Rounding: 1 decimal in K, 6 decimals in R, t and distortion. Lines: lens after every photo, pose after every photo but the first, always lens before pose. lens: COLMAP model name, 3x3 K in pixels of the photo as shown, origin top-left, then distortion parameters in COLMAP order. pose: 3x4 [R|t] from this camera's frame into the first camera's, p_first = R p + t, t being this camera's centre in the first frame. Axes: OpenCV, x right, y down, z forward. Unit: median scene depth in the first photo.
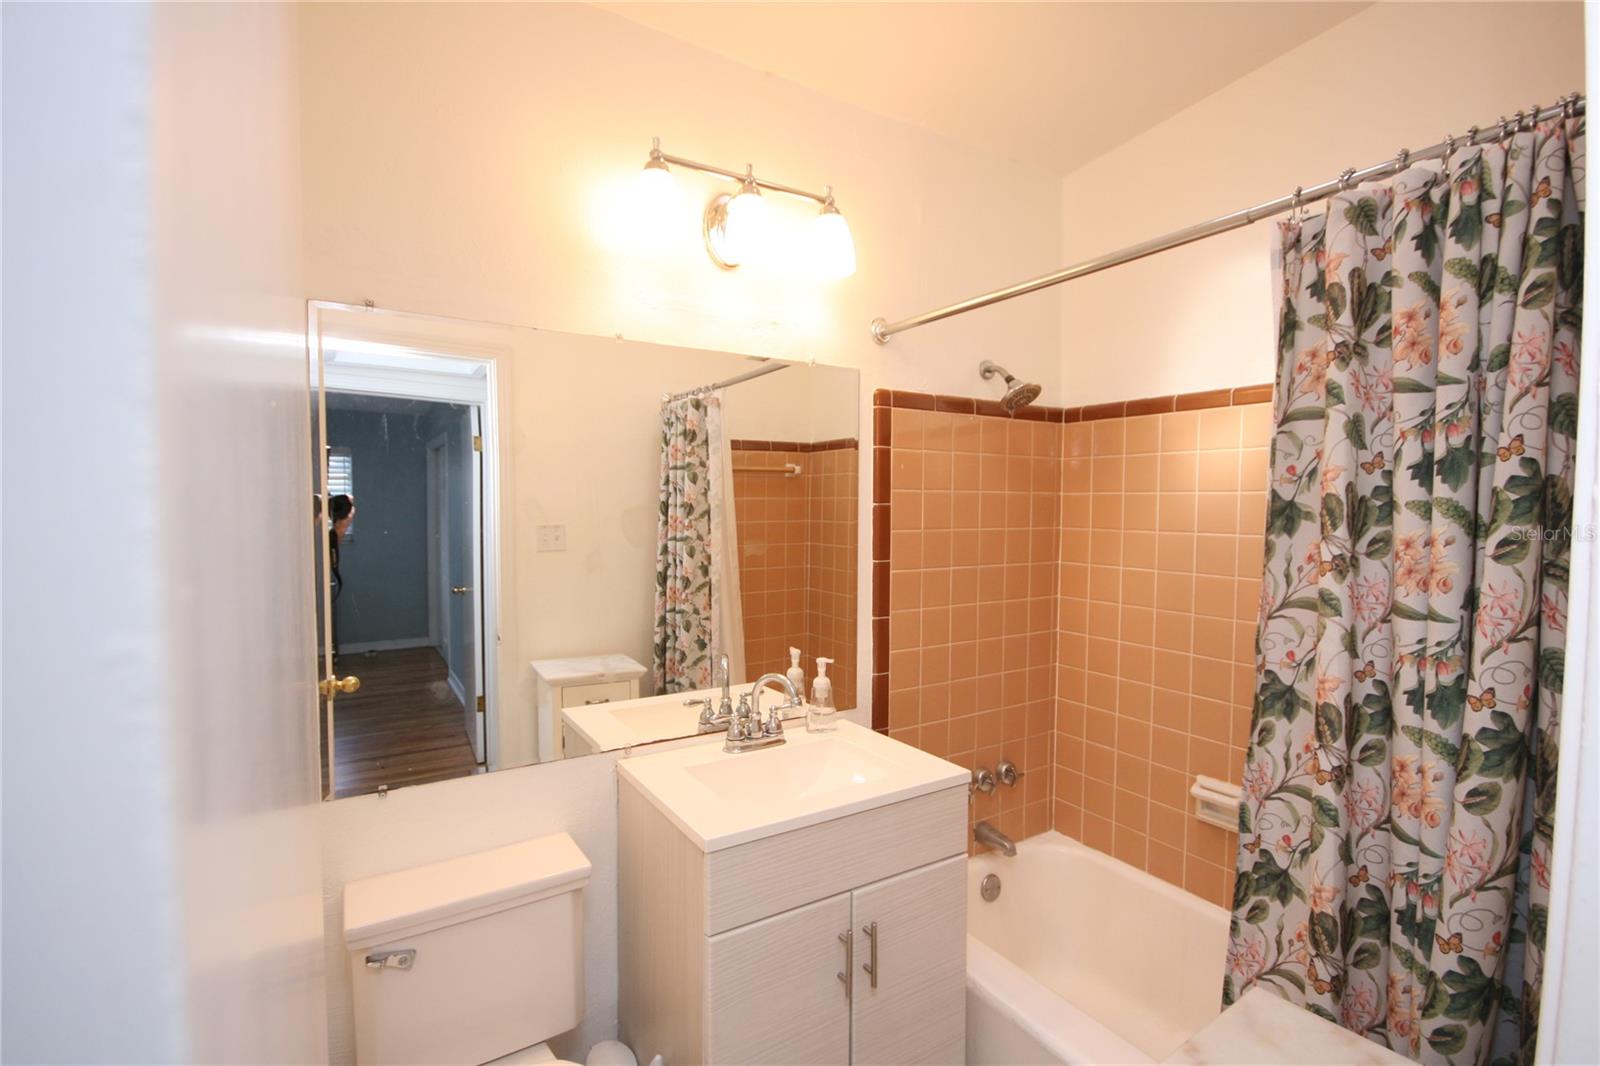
lens RADIAL K [[744.8, 0, 806.9], [0, 744.8, 544.4], [0, 0, 1]] dist [-0.011261, 0.000729]
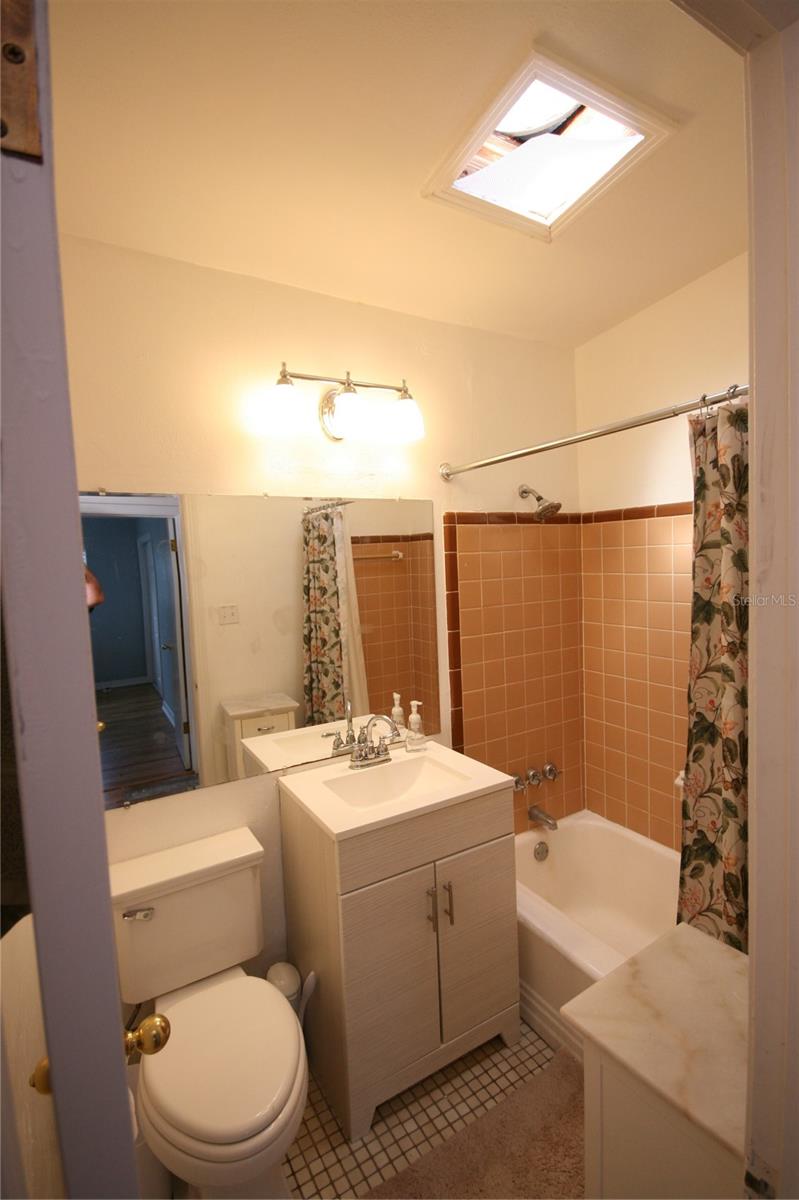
lens RADIAL K [[558.6, 0, 401.1], [0, 558.6, 597.0], [0, 0, 1]] dist [-0.011261, 0.000729]
pose [[0.998369, -0.043628, -0.036824, 0.046951], [0.044176, 0.998923, 0.014177, -0.073428], [0.036166, -0.015780, 0.999221, -0.103357]]
